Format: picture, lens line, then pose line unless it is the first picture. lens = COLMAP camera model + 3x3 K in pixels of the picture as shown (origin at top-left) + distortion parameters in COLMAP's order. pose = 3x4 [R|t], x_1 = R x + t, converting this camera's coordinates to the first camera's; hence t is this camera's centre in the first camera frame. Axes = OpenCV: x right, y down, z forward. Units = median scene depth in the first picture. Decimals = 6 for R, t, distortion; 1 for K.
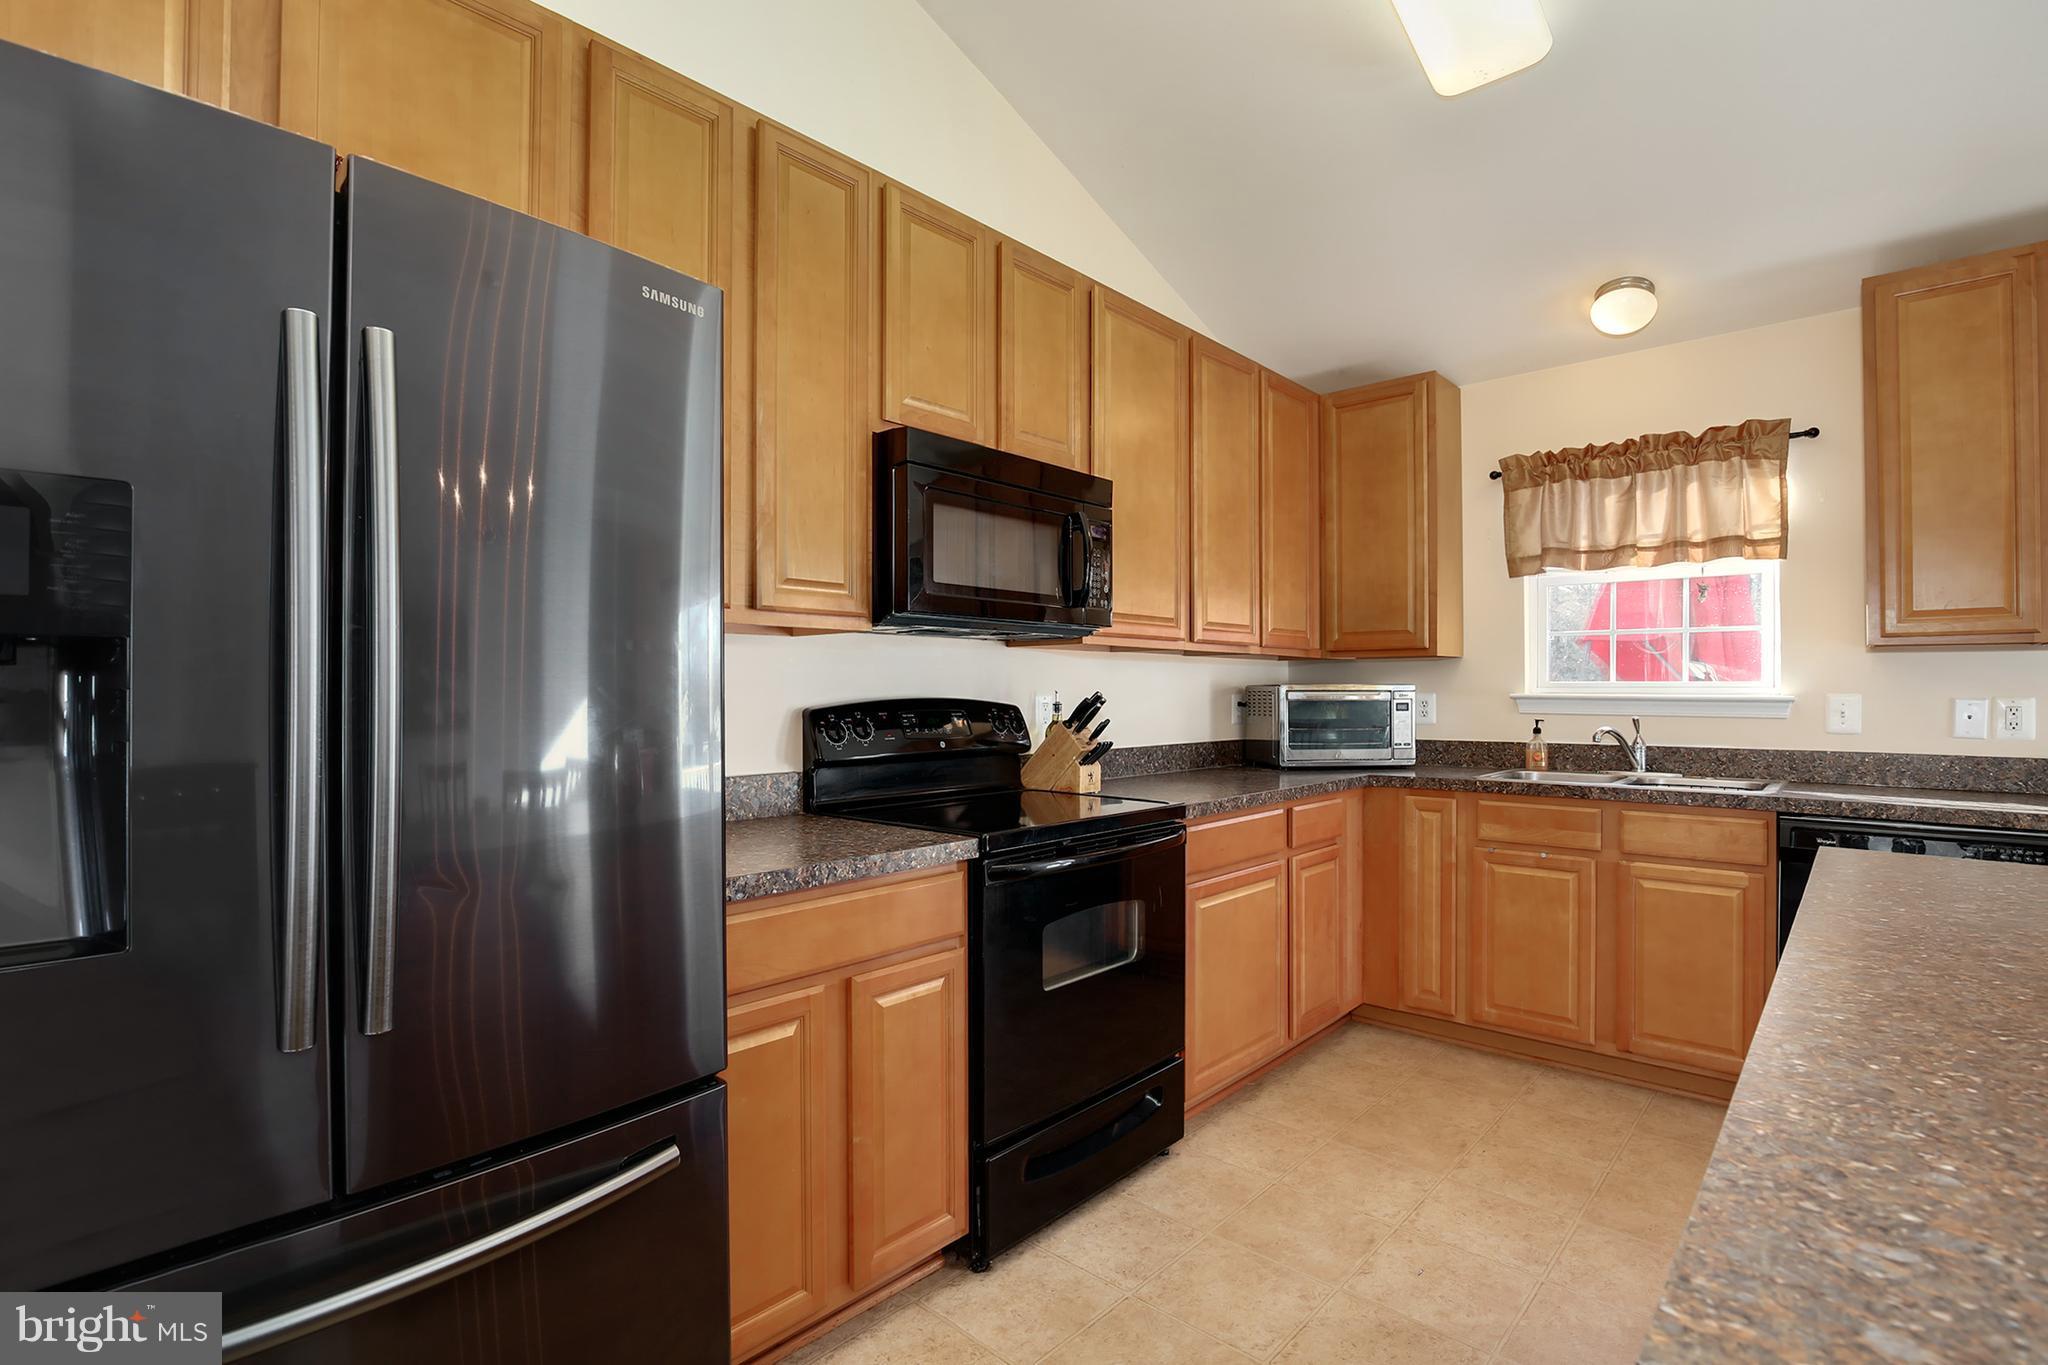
lens RADIAL K [[964.5, 0, 1017.0], [0, 964.5, 685.3], [0, 0, 1]] dist [-0.025946, 0.002104]
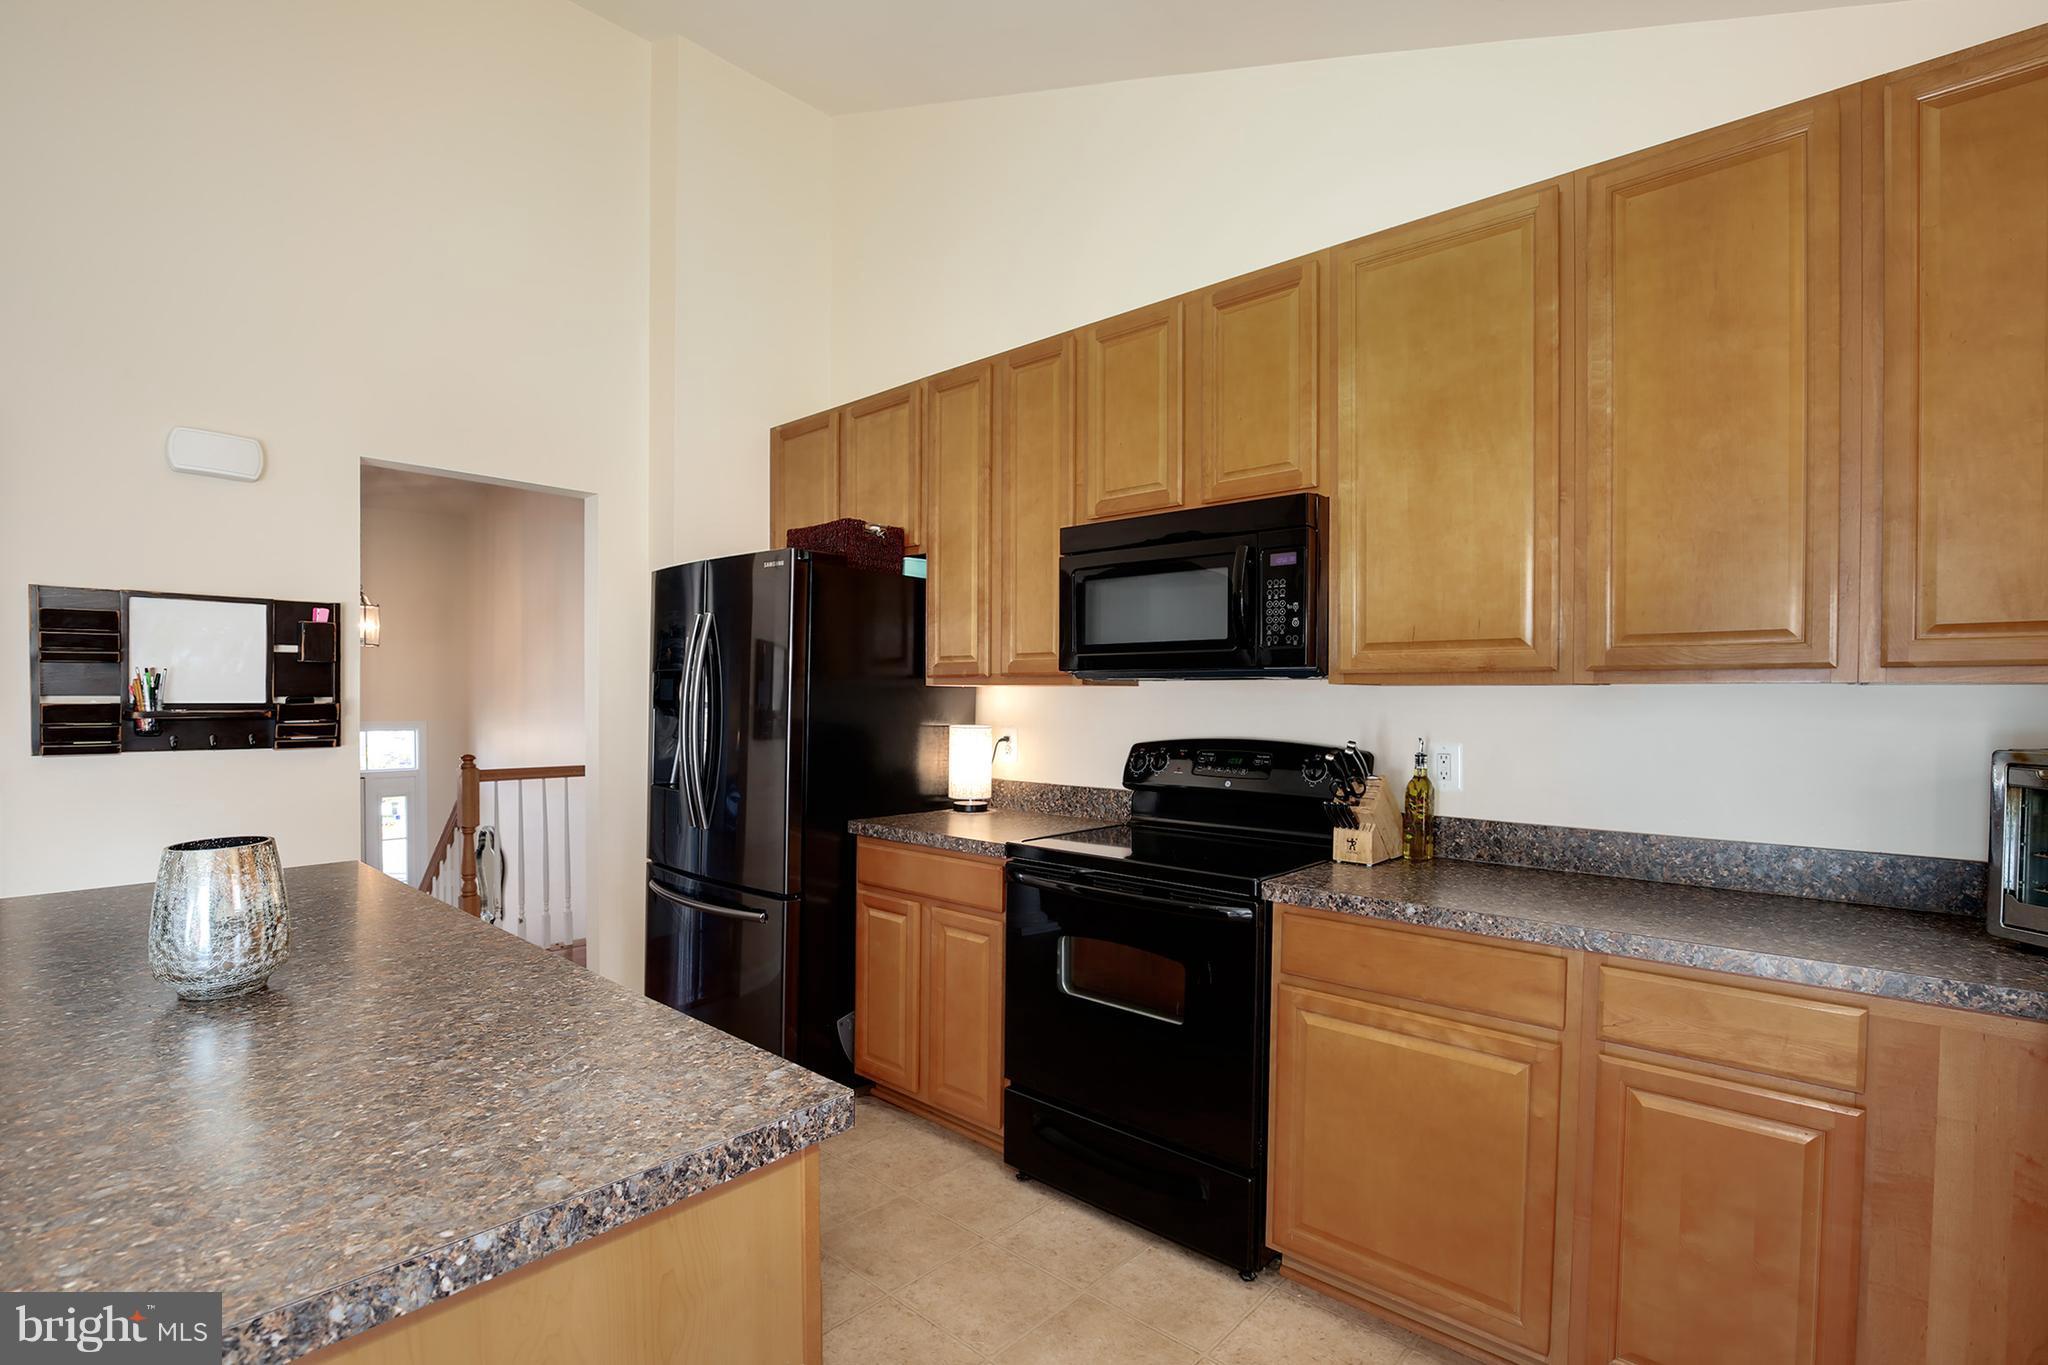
lens RADIAL K [[961.9, 0, 1020.5], [0, 961.9, 713.6], [0, 0, 1]] dist [-0.026370, 0.000896]
pose [[0.005963, 0.018984, -0.999802, 0.780443], [-0.001436, 0.999819, 0.018976, -0.028206], [0.999981, 0.001322, 0.005989, 0.617607]]
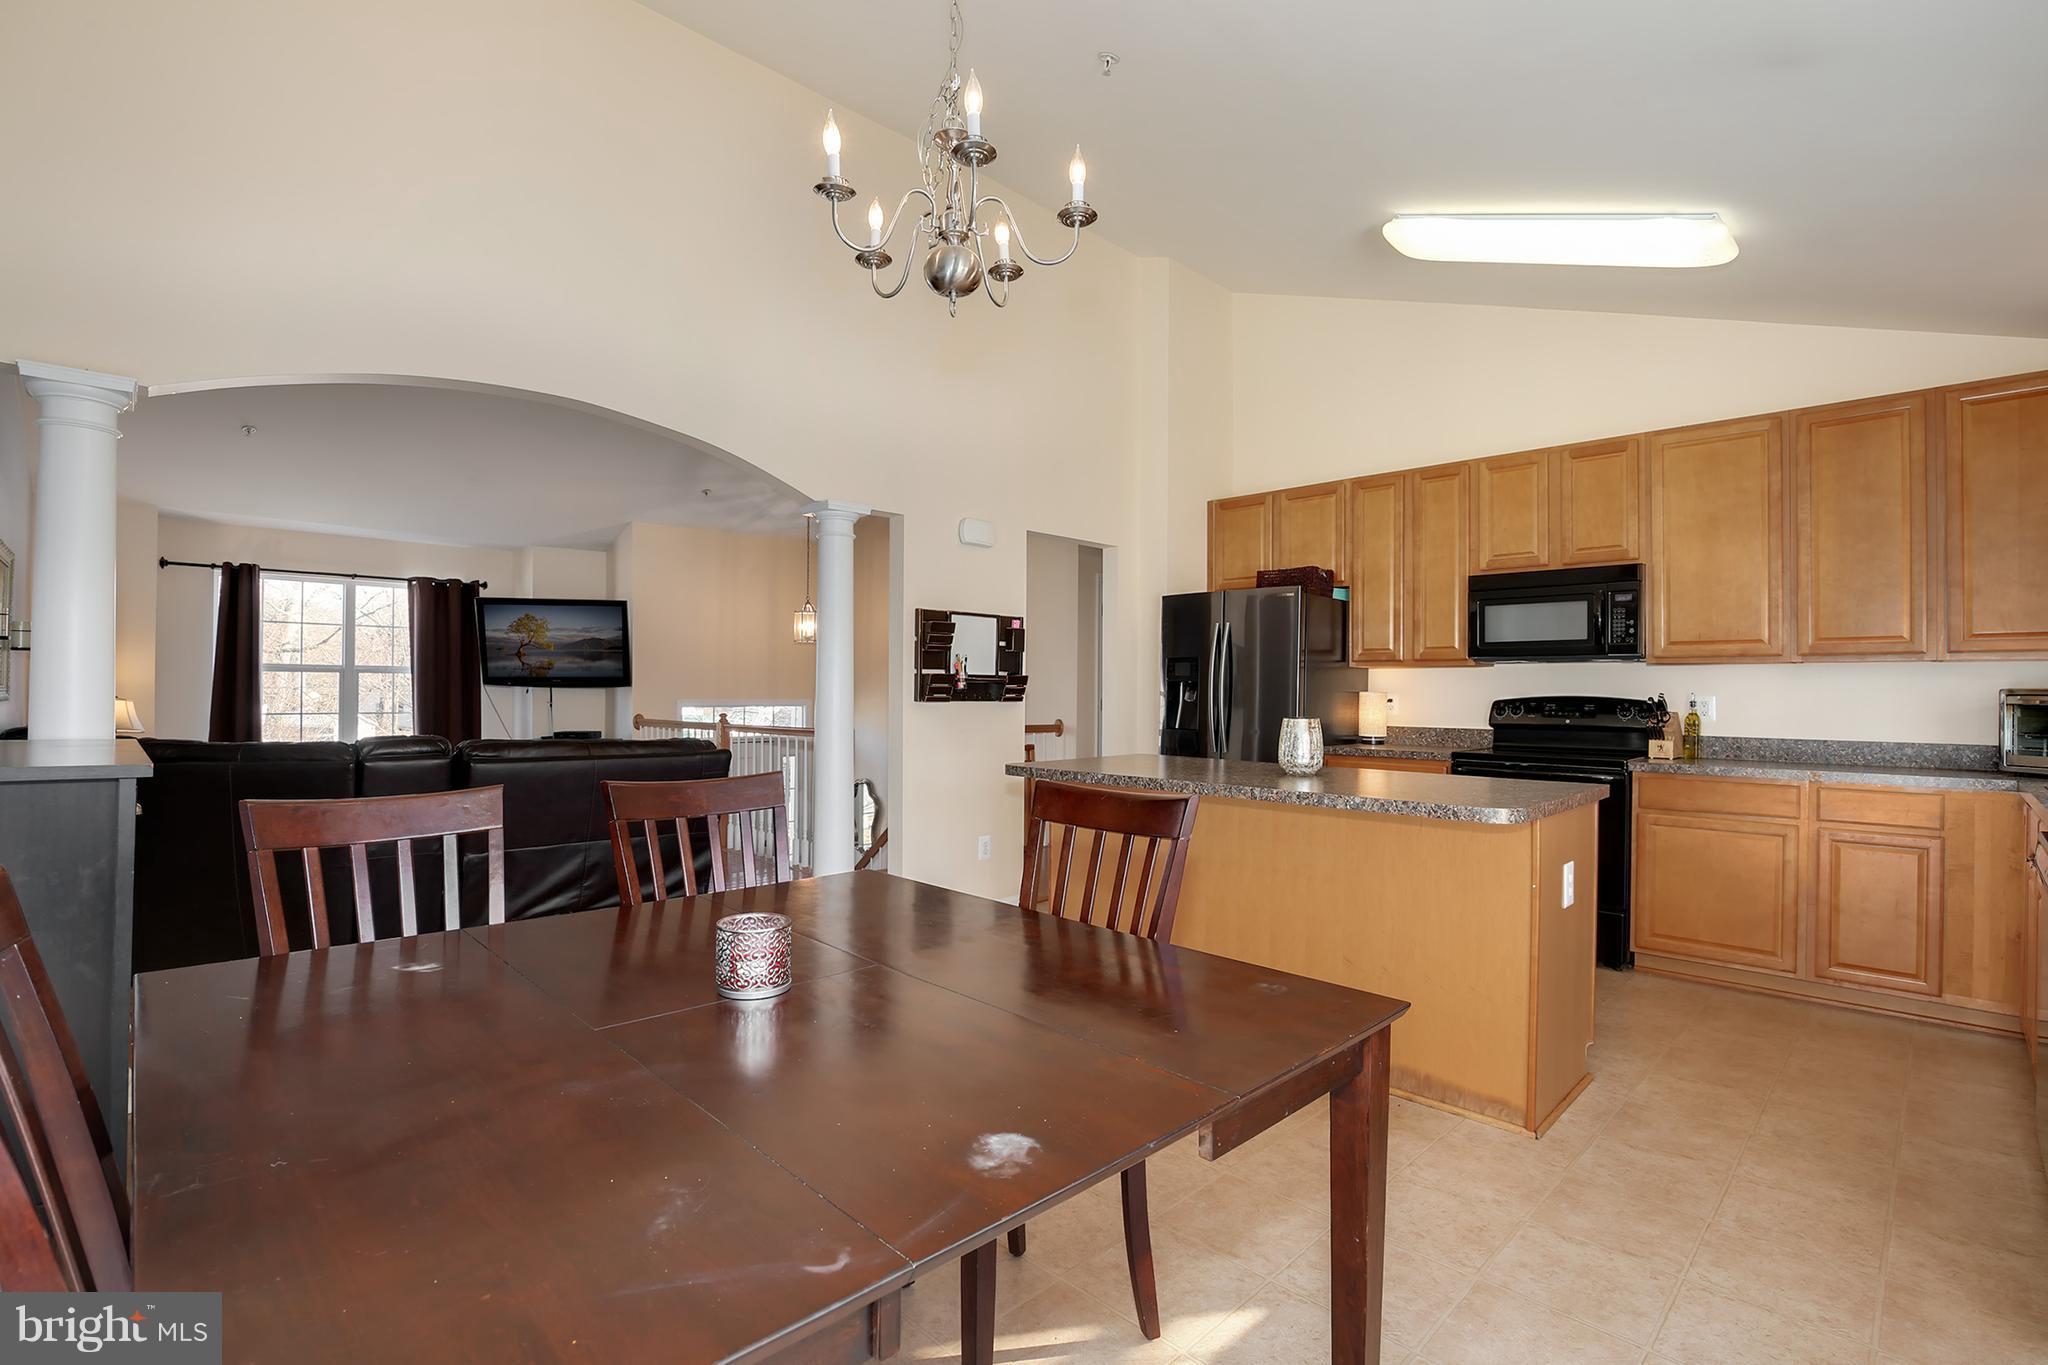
lens RADIAL K [[964.5, 0, 1017.0], [0, 964.5, 685.3], [0, 0, 1]] dist [-0.025946, 0.002104]
pose [[-0.047363, -0.005118, -0.998865, 1.452638], [-0.003707, 0.999981, -0.004948, 0.004172], [0.998871, 0.003469, -0.047381, 0.026798]]
